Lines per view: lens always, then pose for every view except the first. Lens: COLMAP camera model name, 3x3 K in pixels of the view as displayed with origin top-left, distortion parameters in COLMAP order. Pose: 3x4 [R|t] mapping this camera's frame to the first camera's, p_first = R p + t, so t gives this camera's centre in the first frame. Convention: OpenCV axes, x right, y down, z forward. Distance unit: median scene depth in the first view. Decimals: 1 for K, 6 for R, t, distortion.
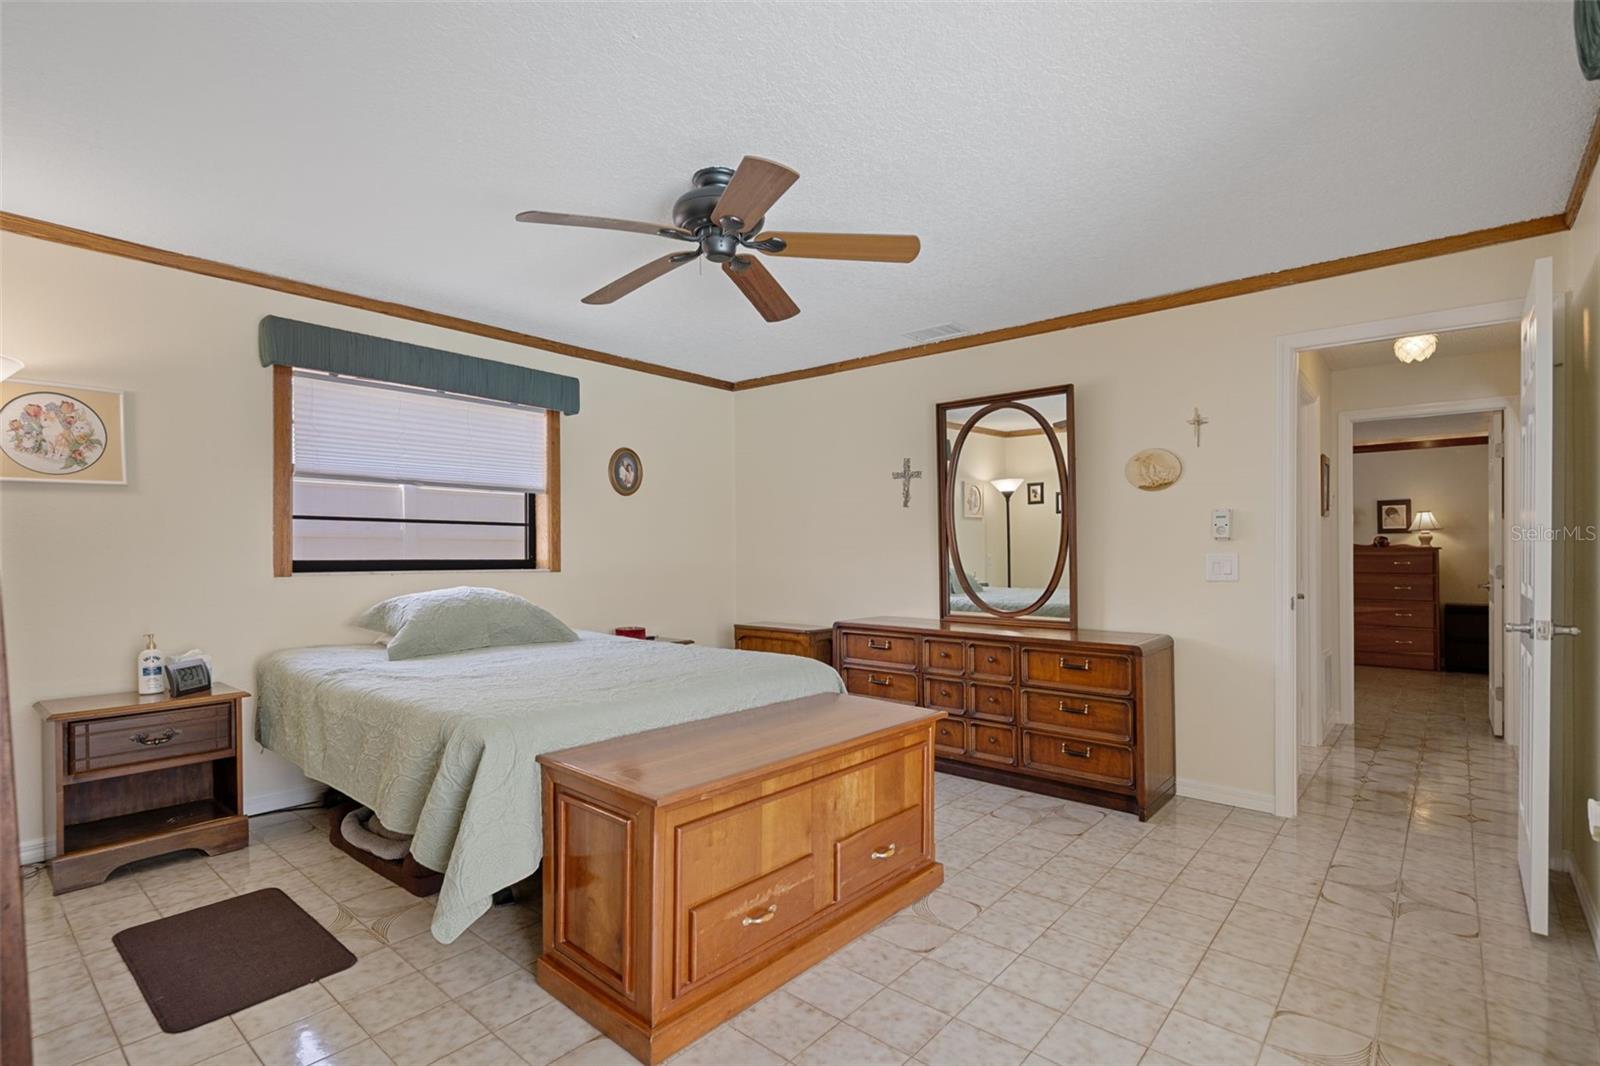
lens RADIAL K [[751.5, 0, 792.6], [0, 751.5, 559.1], [0, 0, 1]] dist [-0.011128, 0.000405]
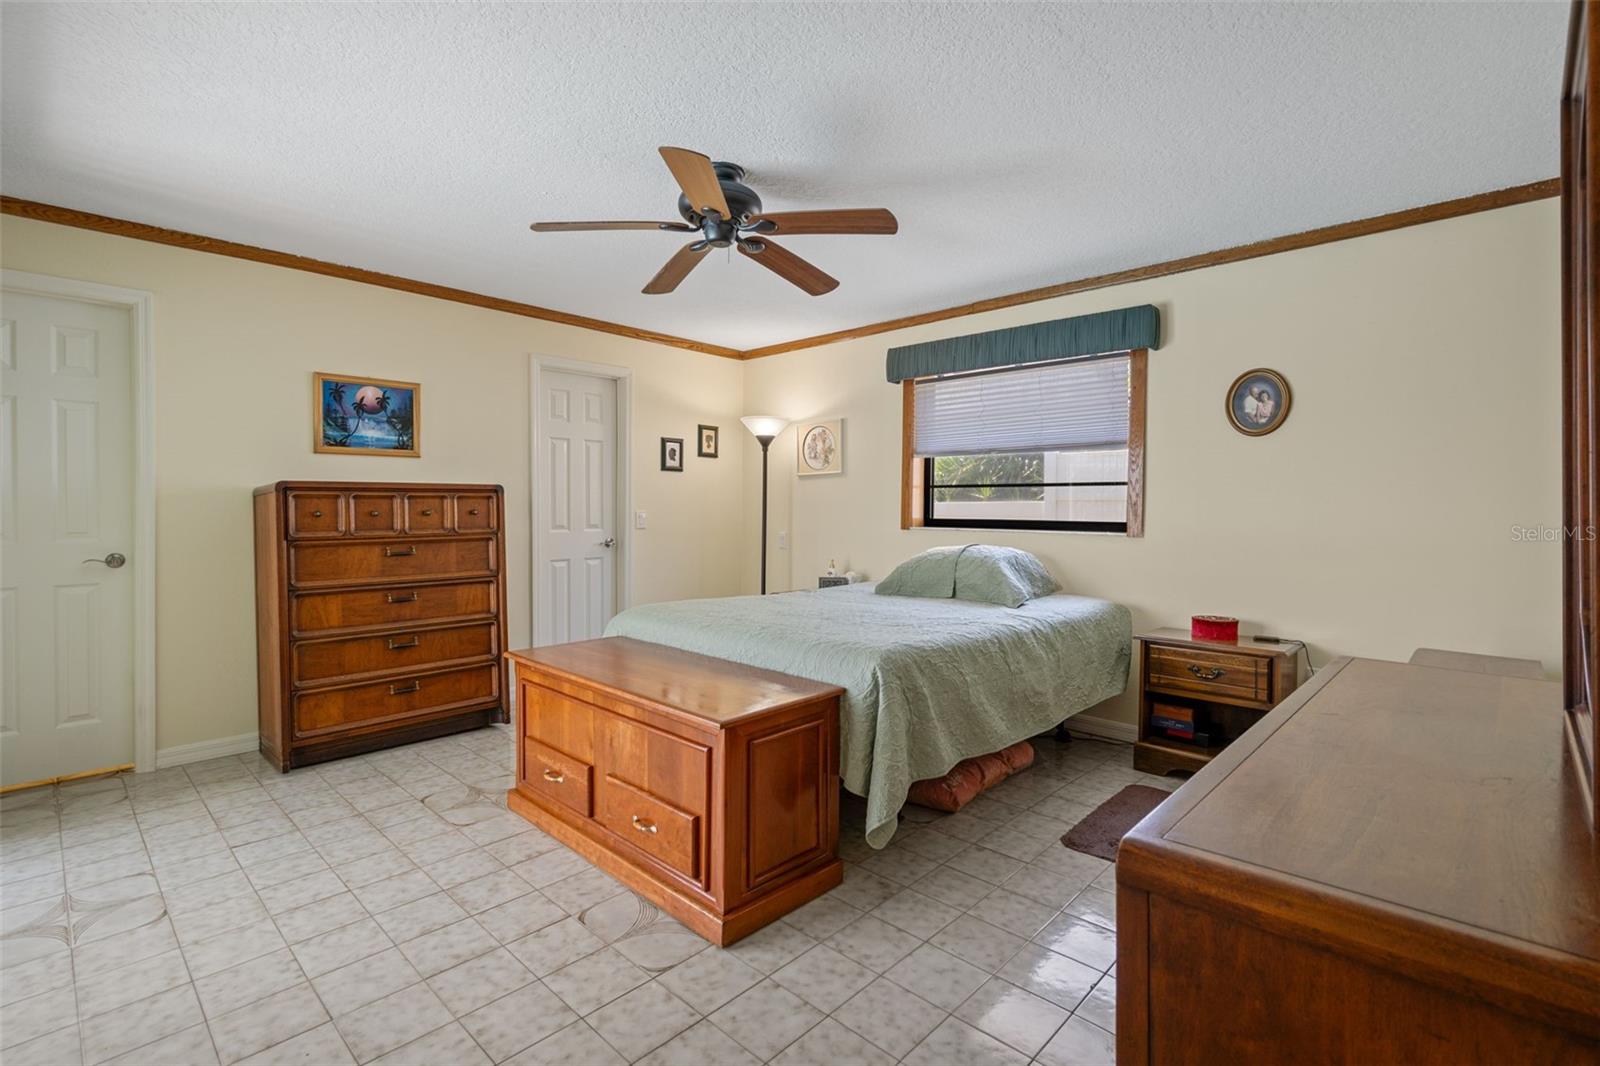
lens RADIAL K [[751.5, 0, 804.1], [0, 751.5, 523.0], [0, 0, 1]] dist [-0.011128, 0.000405]
pose [[-0.051756, 0.015159, -0.998545, 1.158094], [-0.017081, 0.999725, 0.016062, -0.012975], [0.998514, 0.017887, -0.051483, 1.364257]]
